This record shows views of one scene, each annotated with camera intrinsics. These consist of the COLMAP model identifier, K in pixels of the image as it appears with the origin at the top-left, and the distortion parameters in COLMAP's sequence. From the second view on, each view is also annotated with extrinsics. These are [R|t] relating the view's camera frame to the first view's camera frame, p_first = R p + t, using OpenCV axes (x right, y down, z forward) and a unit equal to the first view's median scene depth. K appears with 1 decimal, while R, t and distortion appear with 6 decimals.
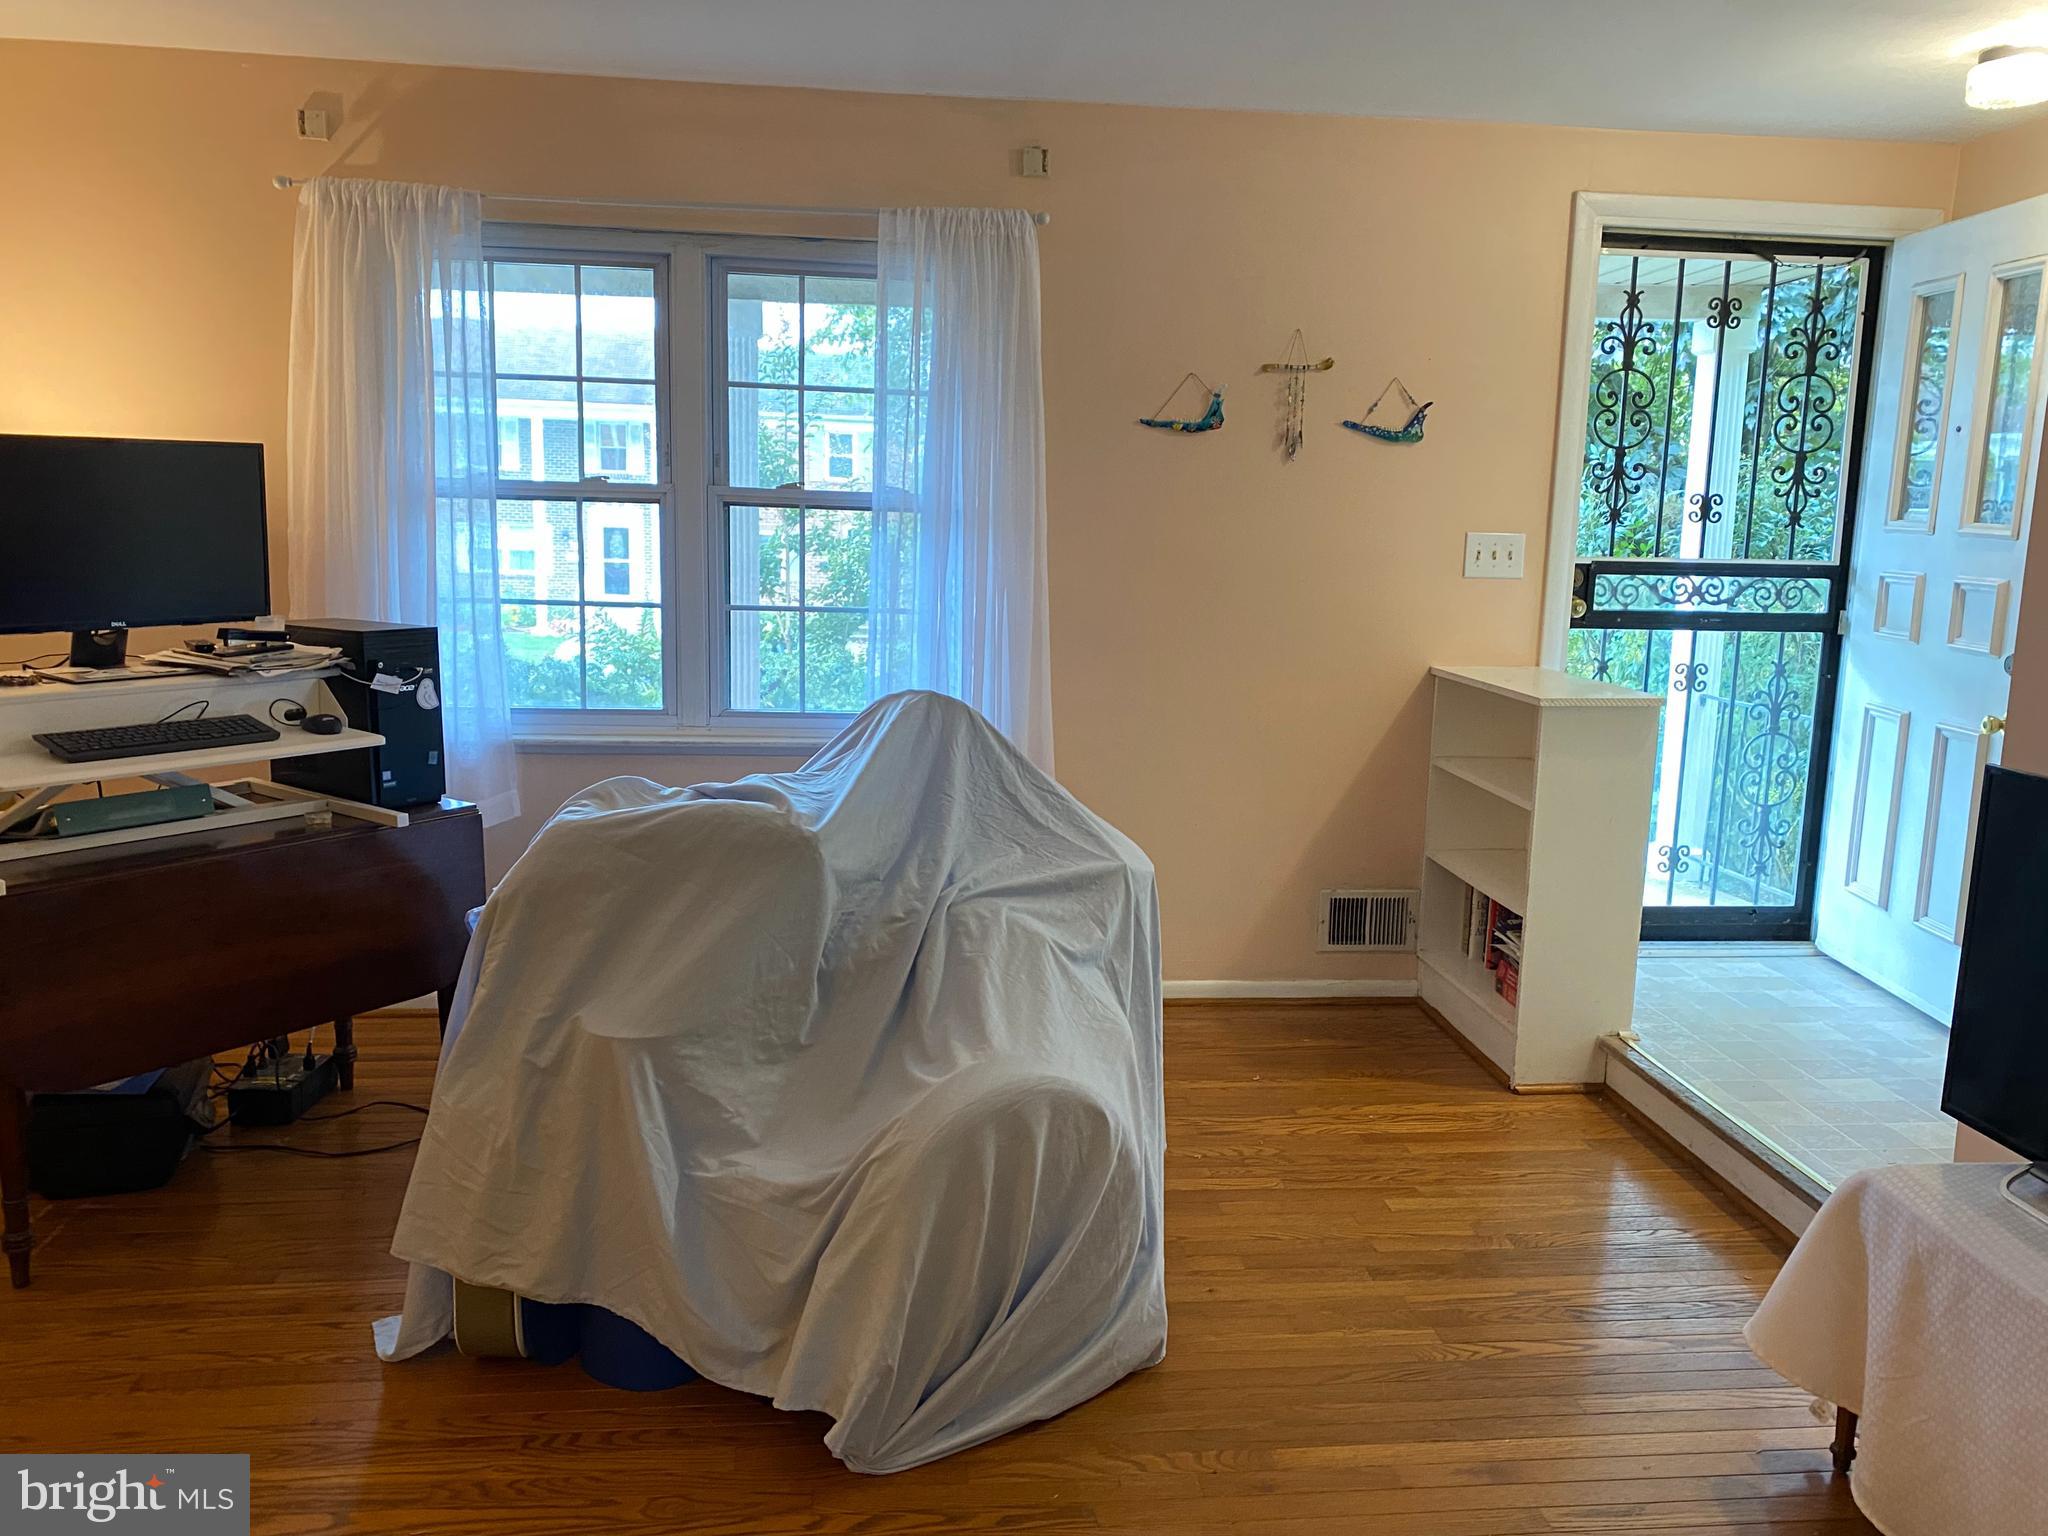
lens RADIAL K [[1681.6, 0, 1024.0], [0, 1681.6, 768.0], [0, 0, 1]] dist [0.054003, 0.001594]
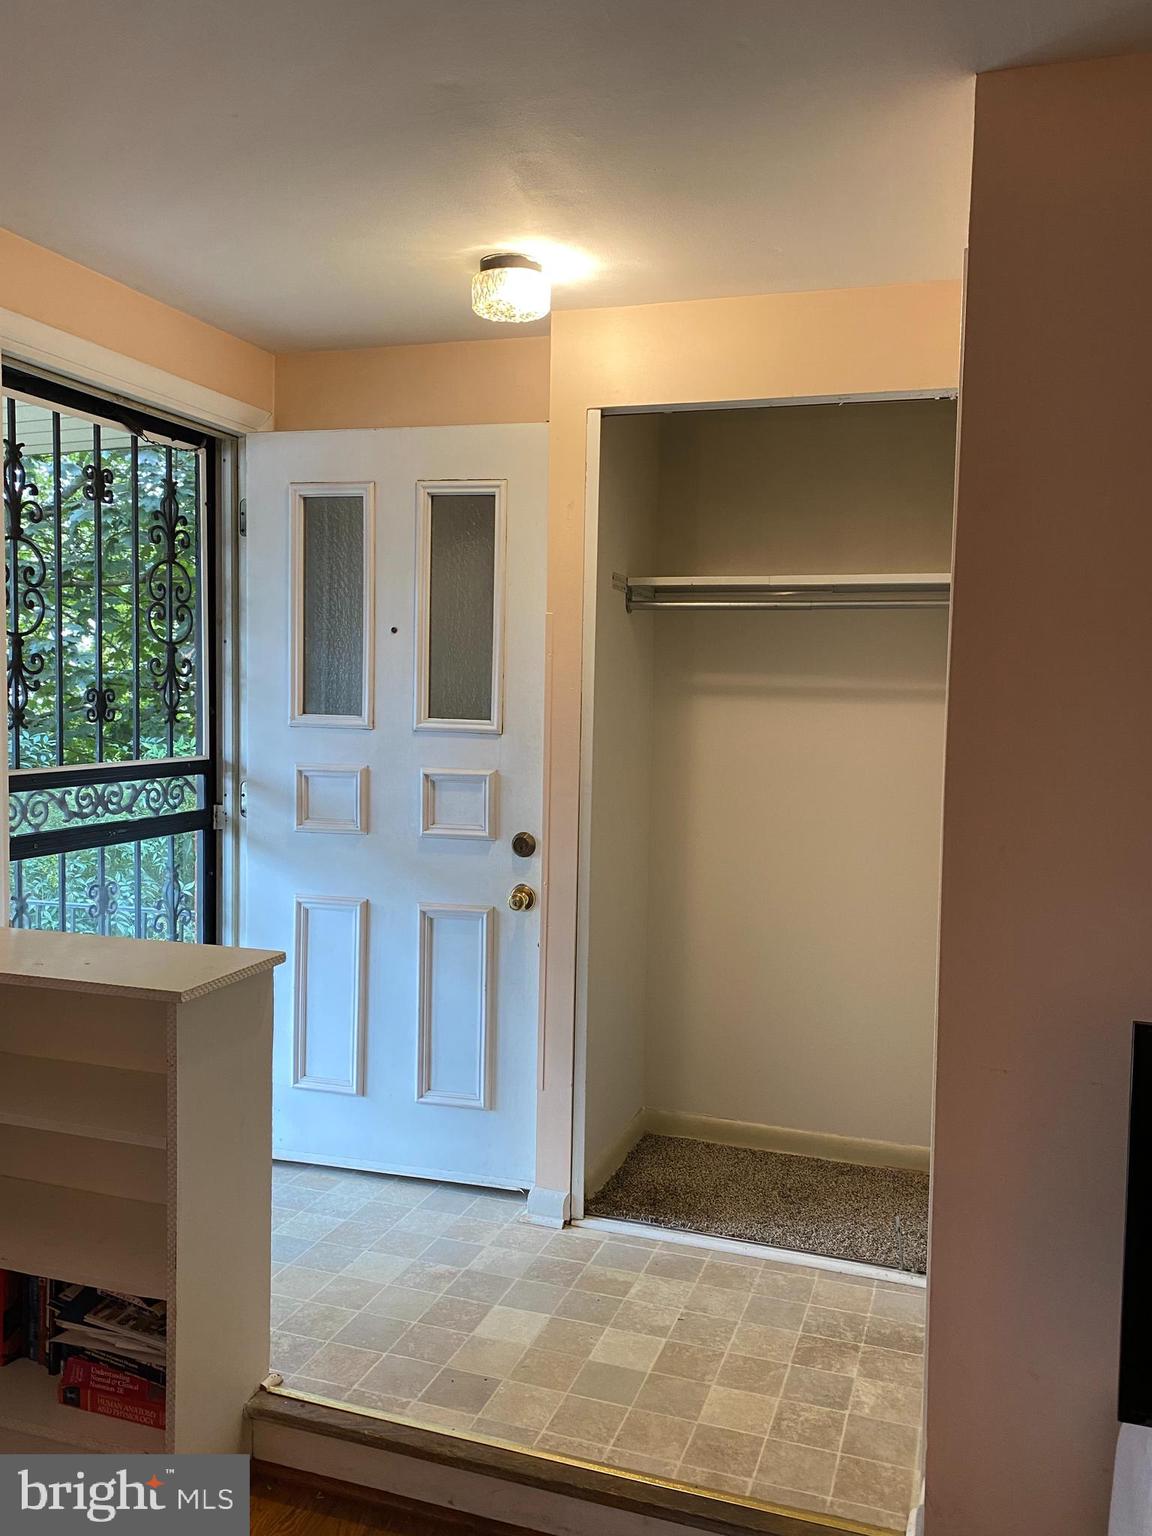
lens RADIAL K [[1261.2, 0, 576.0], [0, 1261.2, 768.0], [0, 0, 1]] dist [0.054003, 0.001594]
pose [[0.422288, -0.083398, 0.902617, -0.081700], [0.145436, 0.989092, 0.023346, -0.100651], [-0.894719, 0.121414, 0.429811, 0.505966]]
